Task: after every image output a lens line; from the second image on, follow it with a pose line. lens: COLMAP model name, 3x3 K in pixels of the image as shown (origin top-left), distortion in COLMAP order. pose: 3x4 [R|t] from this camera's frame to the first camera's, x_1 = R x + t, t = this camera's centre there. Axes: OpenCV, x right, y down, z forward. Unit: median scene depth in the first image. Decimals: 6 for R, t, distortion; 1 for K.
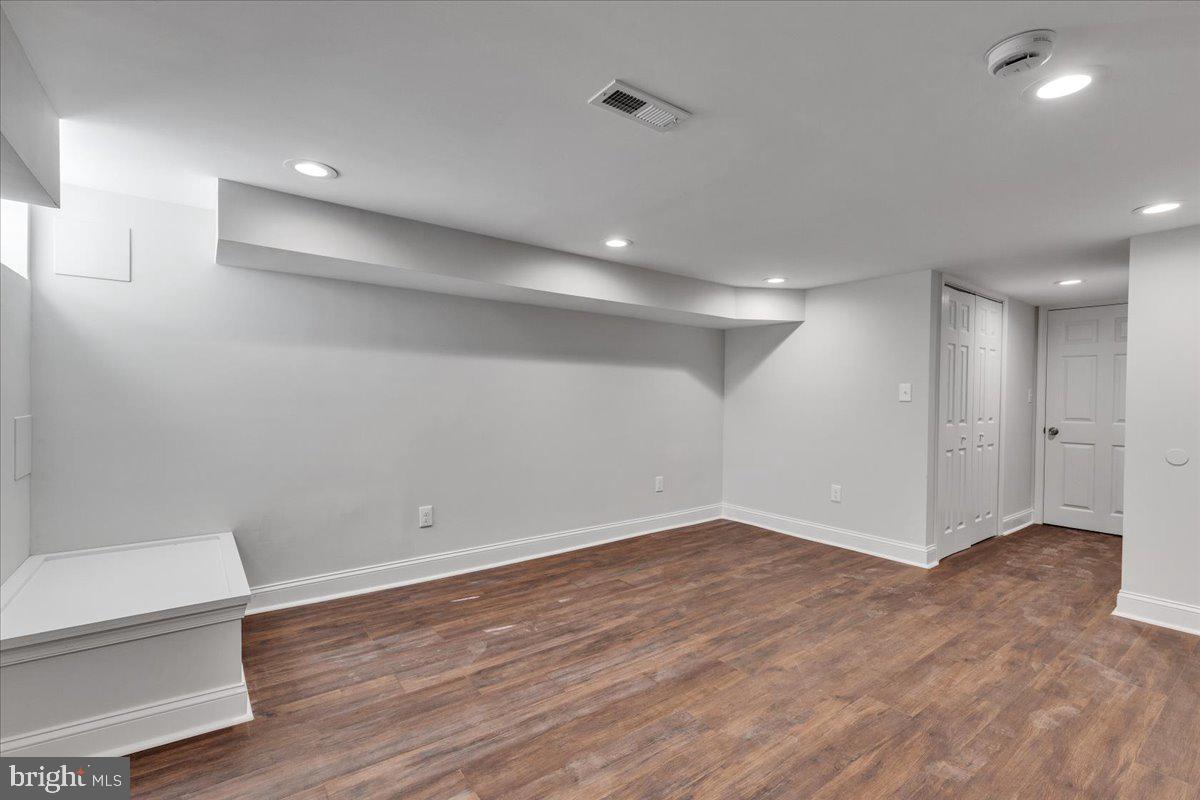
lens RADIAL K [[536.2, 0, 603.5], [0, 536.2, 401.8], [0, 0, 1]] dist [0.005929, -0.000403]
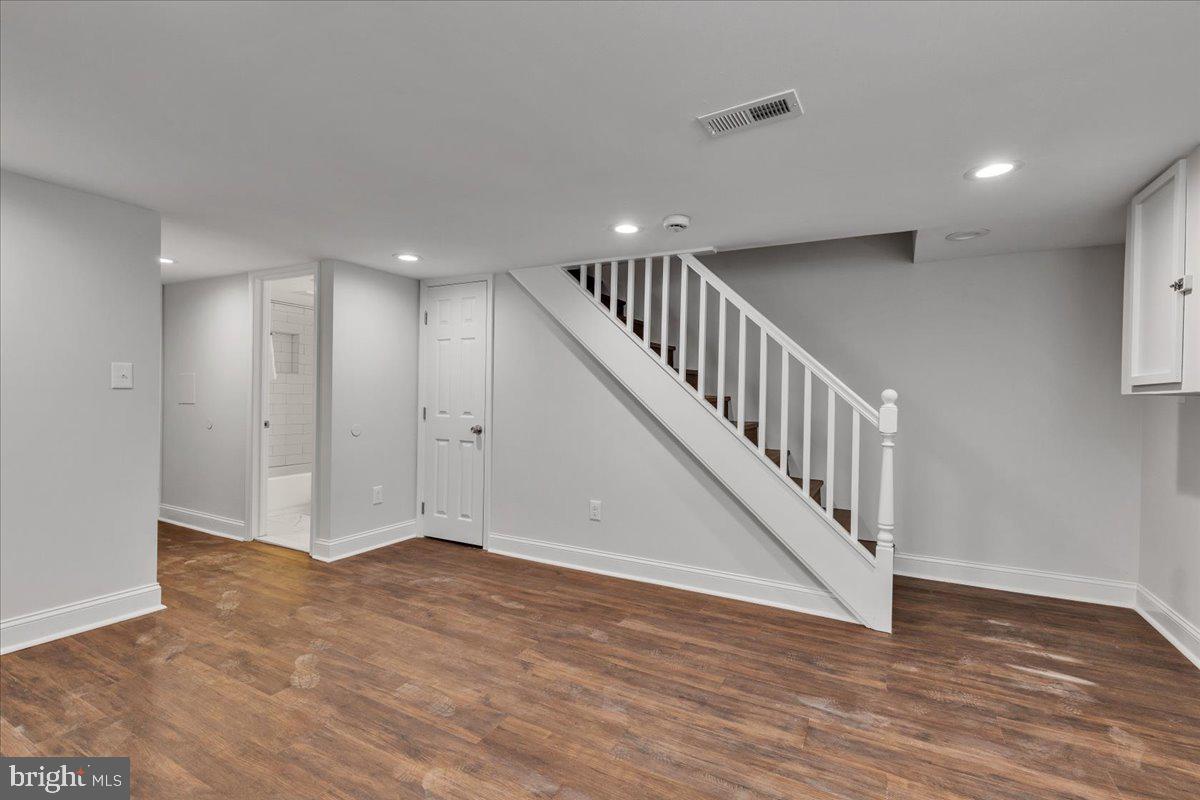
lens RADIAL K [[536.2, 0, 603.5], [0, 536.2, 401.8], [0, 0, 1]] dist [0.005929, -0.000403]
pose [[-0.421069, -0.025136, 0.906680, -0.526465], [-0.014111, 0.999676, 0.021161, -0.010066], [-0.906919, -0.003884, -0.421287, 1.167189]]
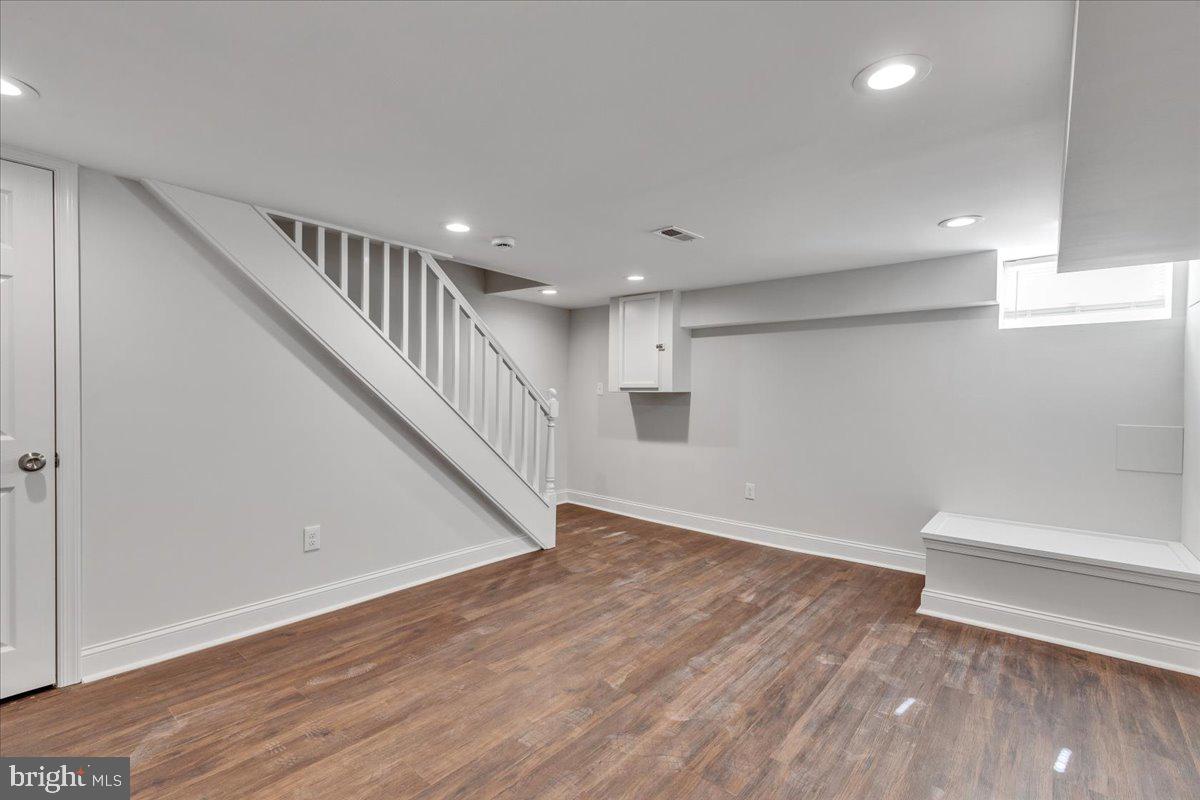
lens RADIAL K [[536.2, 0, 603.5], [0, 536.2, 401.8], [0, 0, 1]] dist [0.005929, -0.000403]
pose [[-0.972584, -0.022476, -0.231462, 0.485730], [-0.028265, 0.999364, 0.021723, -0.020319], [0.230826, 0.027670, -0.972601, 1.849218]]
